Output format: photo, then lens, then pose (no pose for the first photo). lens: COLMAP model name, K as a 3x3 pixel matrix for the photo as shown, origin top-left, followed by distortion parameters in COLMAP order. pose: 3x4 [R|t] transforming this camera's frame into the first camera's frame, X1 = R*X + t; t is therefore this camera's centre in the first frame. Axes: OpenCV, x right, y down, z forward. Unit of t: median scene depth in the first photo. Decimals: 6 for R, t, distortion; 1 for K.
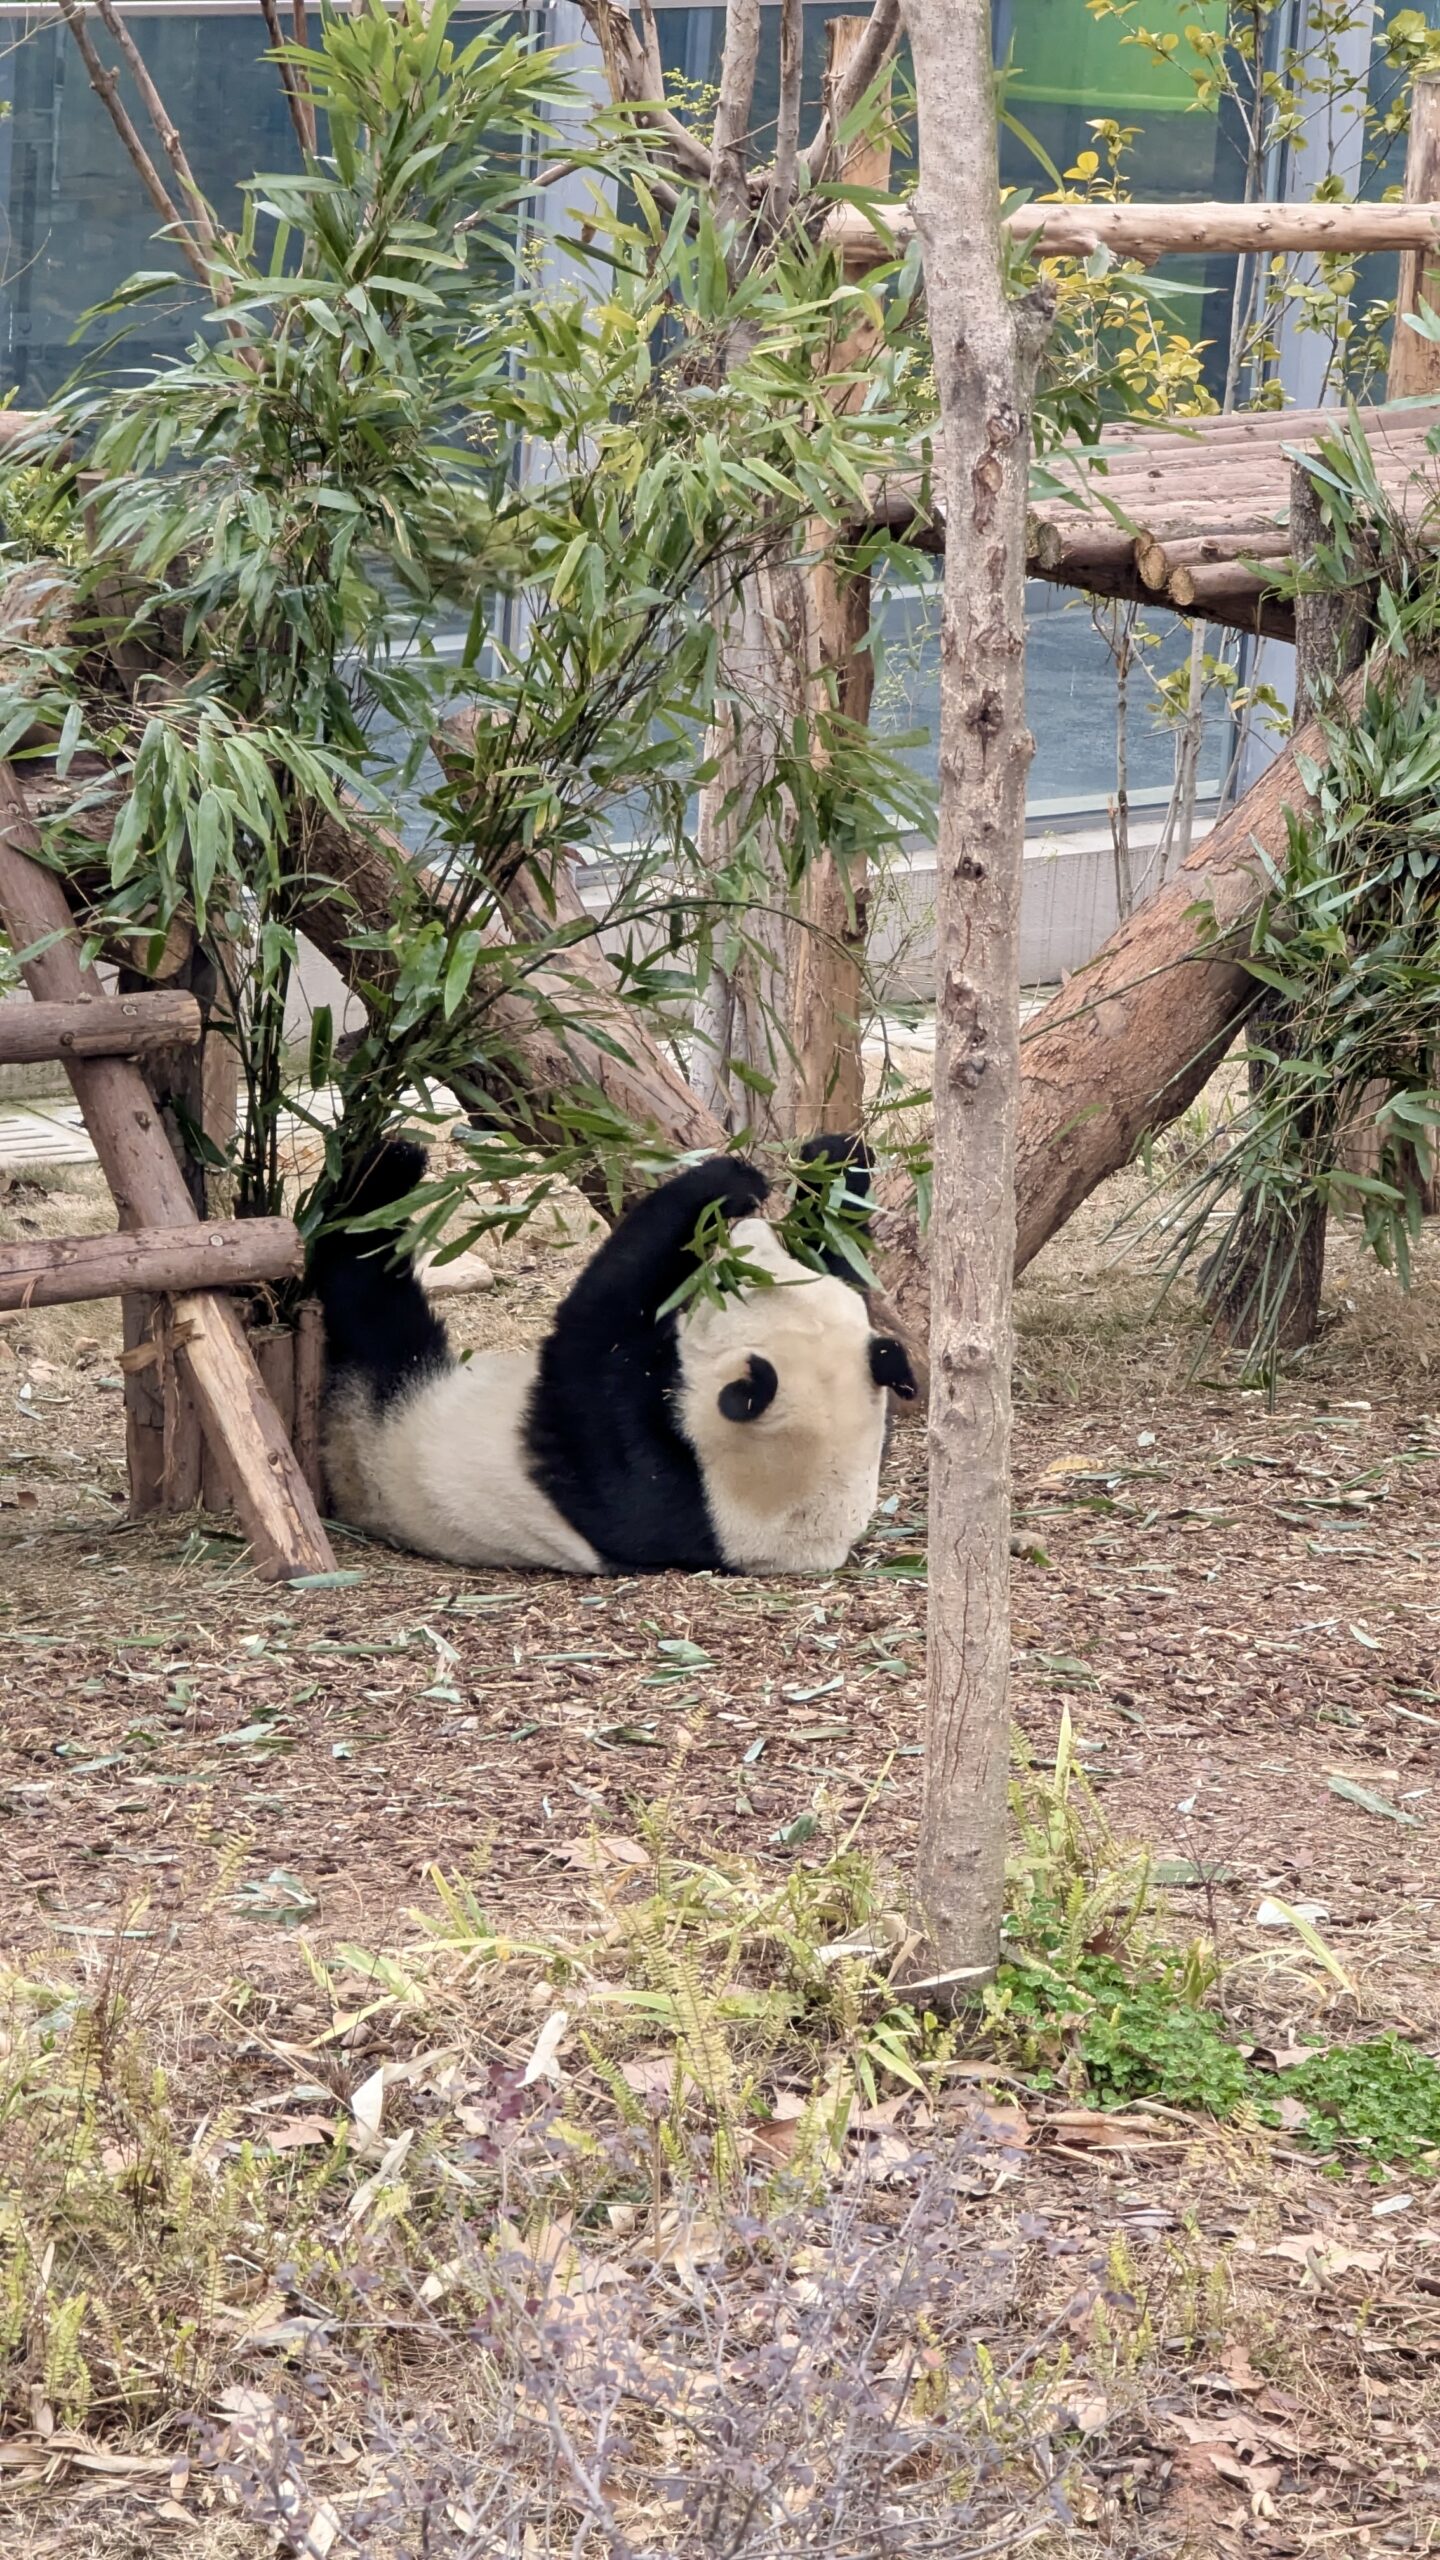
lens RADIAL K [[8509.8, 0, 720.0], [0, 8509.8, 1280.0], [0, 0, 1]] dist [-0.091496, 10.248698]
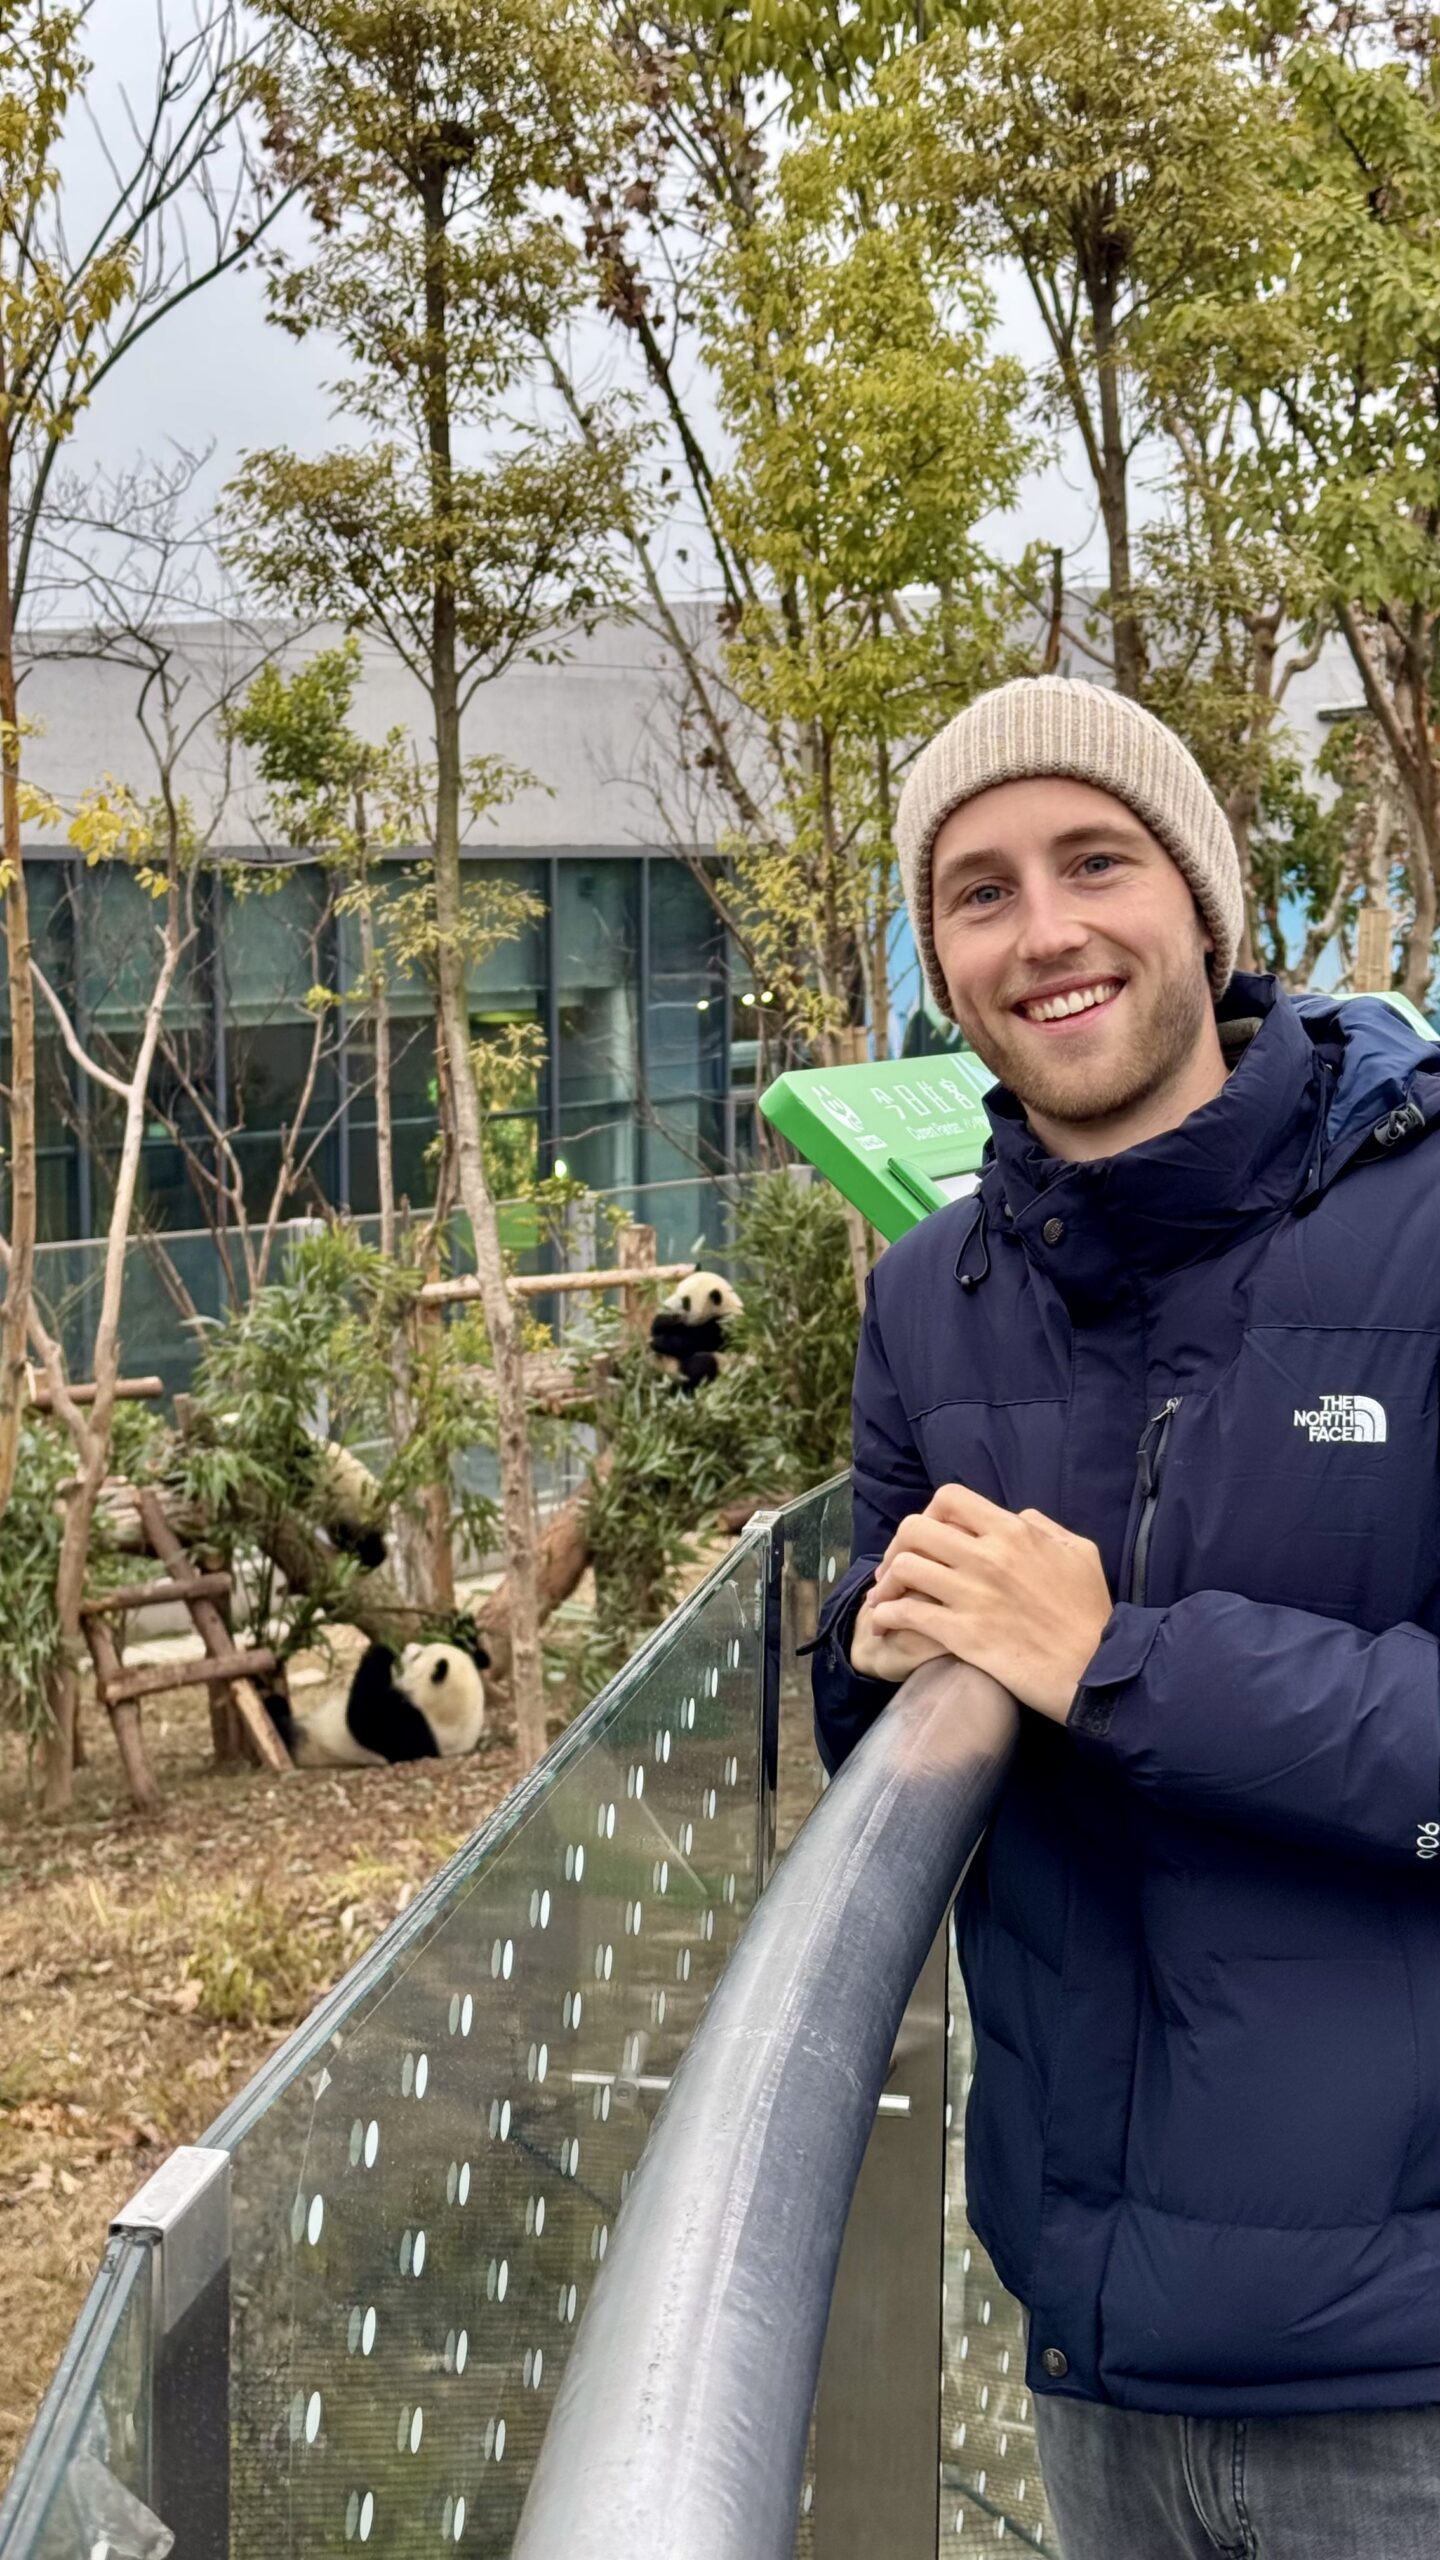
lens RADIAL K [[3419.6, 0, 720.0], [0, 3419.6, 1280.0], [0, 0, 1]] dist [0.142012, 0.031180]
pose [[0.990370, -0.076010, 0.115711, -0.026069], [0.090043, 0.988520, -0.121324, 0.025221], [-0.105161, 0.130575, 0.985846, -0.175520]]
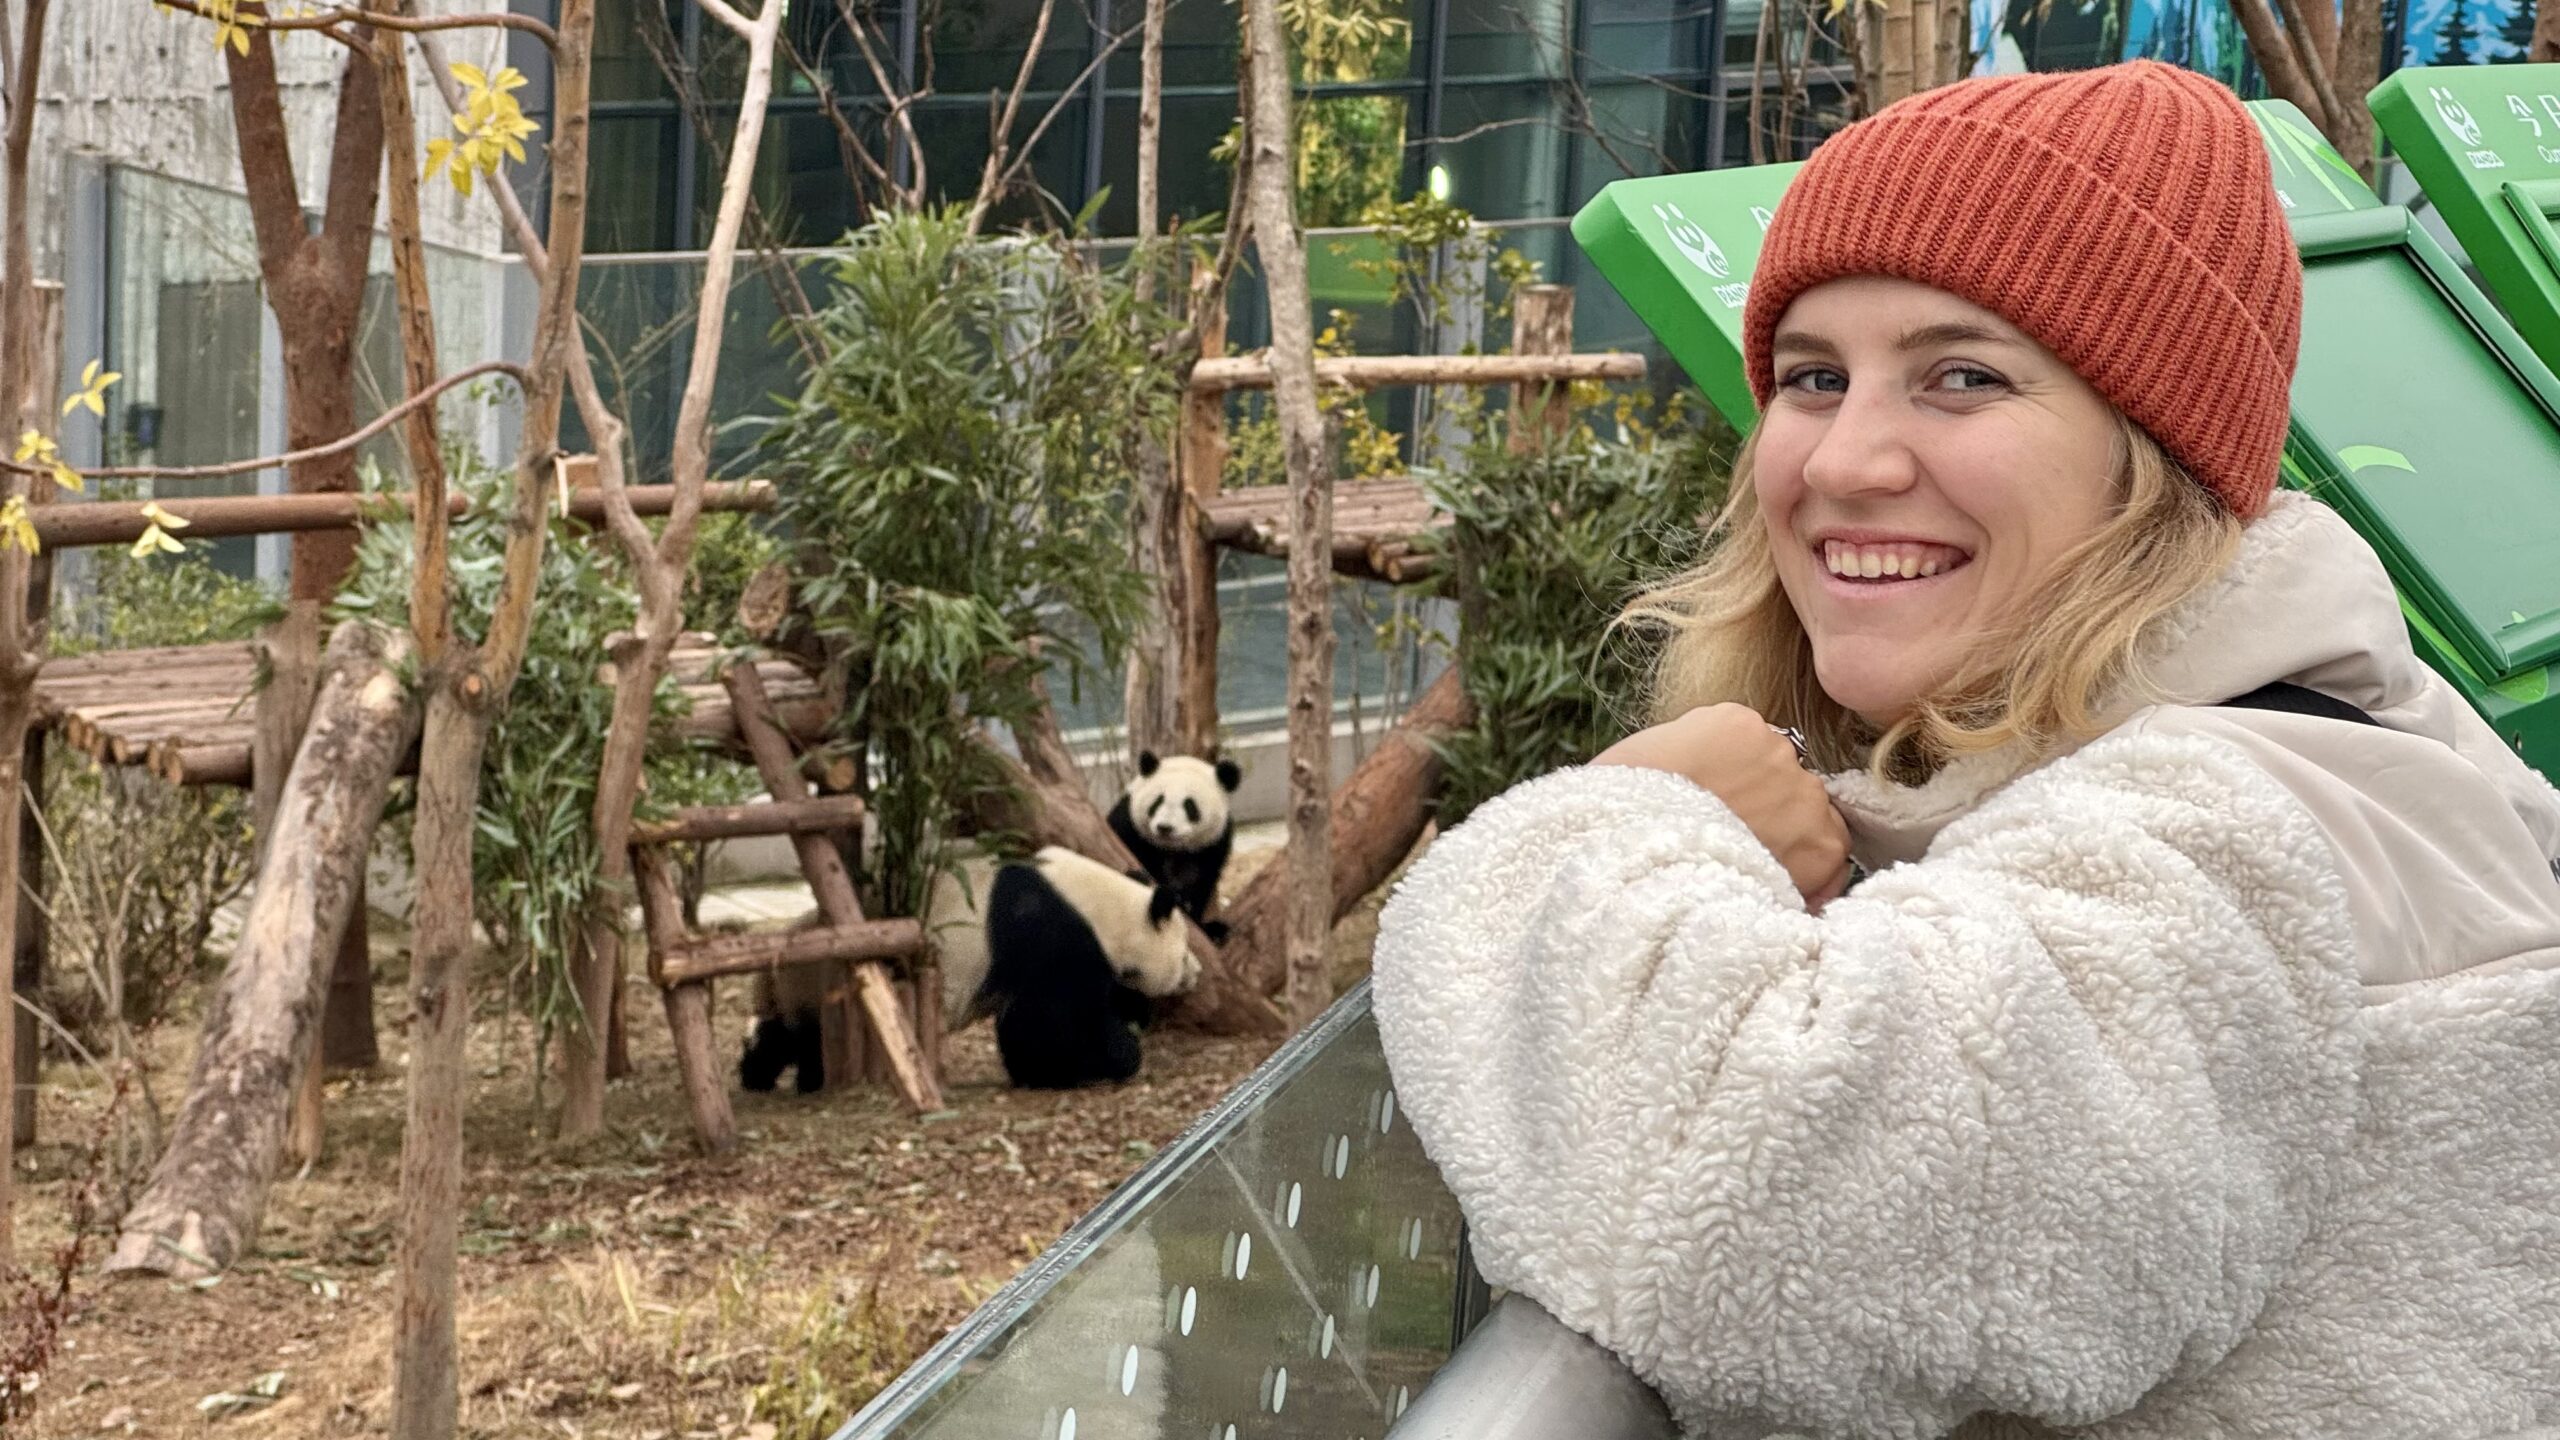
lens RADIAL K [[5530.5, 0, 1275.4], [0, 5530.5, 600.8], [0, 0, 1]] dist [-0.364651, 9.158604]
pose [[0.999157, -0.013493, 0.038782, -0.019864], [0.016593, 0.996594, -0.080772, 0.022657], [-0.037560, 0.081347, 0.995978, -0.191297]]
